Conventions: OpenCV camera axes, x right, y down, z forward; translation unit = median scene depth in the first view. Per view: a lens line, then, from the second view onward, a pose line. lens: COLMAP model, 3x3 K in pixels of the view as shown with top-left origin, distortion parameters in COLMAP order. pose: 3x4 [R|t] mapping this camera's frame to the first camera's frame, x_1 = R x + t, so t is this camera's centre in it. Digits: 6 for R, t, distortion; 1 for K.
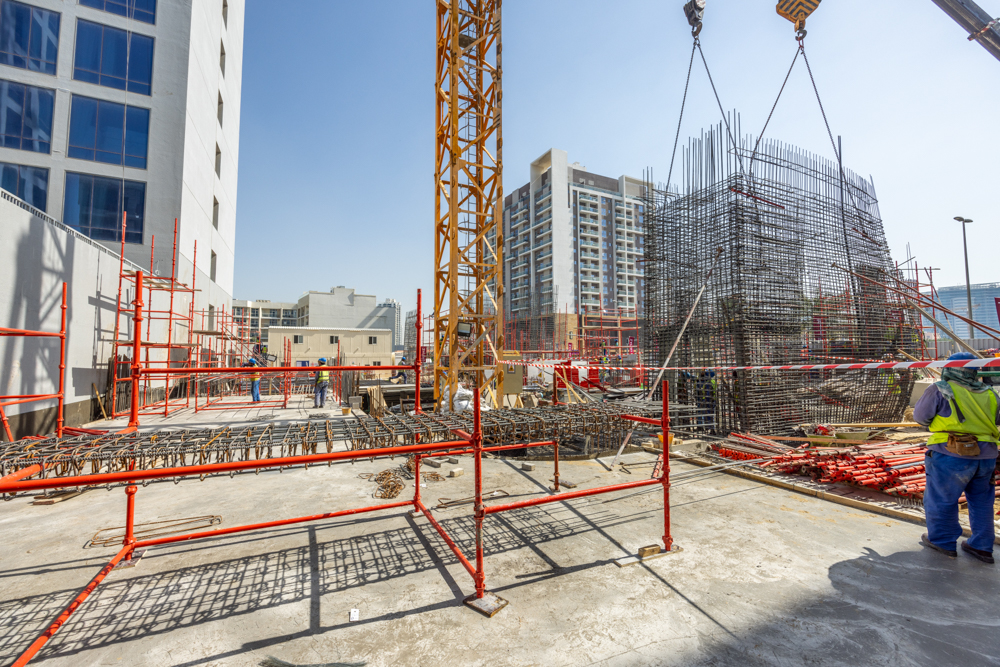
lens RADIAL K [[411.4, 0, 500.6], [0, 411.4, 332.9], [0, 0, 1]] dist [-0.003461, -0.000299]
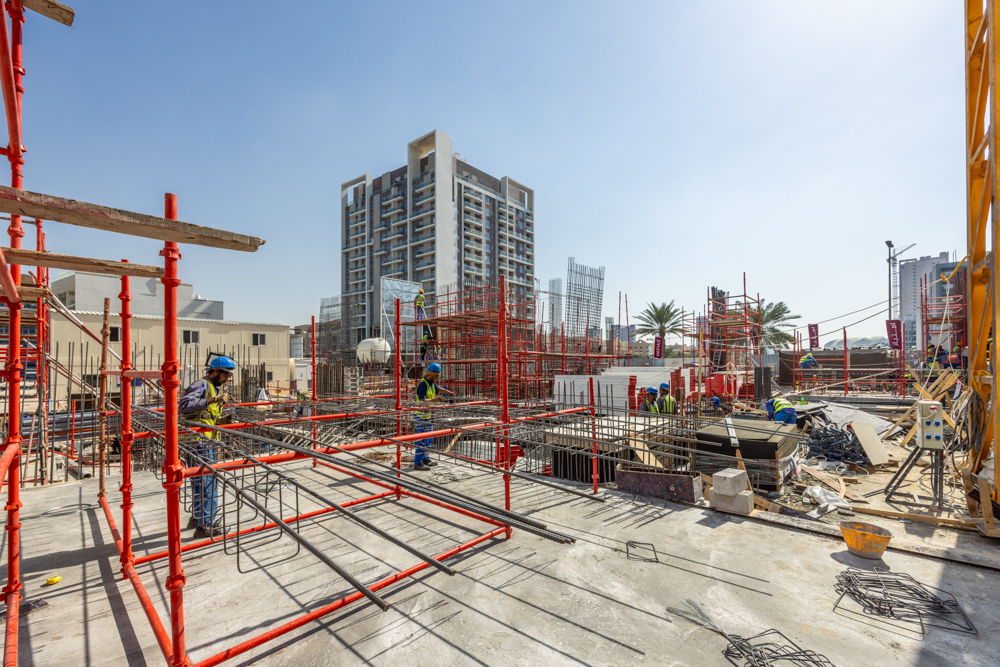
lens RADIAL K [[411.4, 0, 502.0], [0, 411.4, 366.5], [0, 0, 1]] dist [-0.003461, -0.000299]
pose [[0.921639, -0.002226, 0.388041, -0.084081], [-0.020376, 0.998326, 0.054123, 0.007113], [-0.387512, -0.057788, 0.920052, 0.100155]]
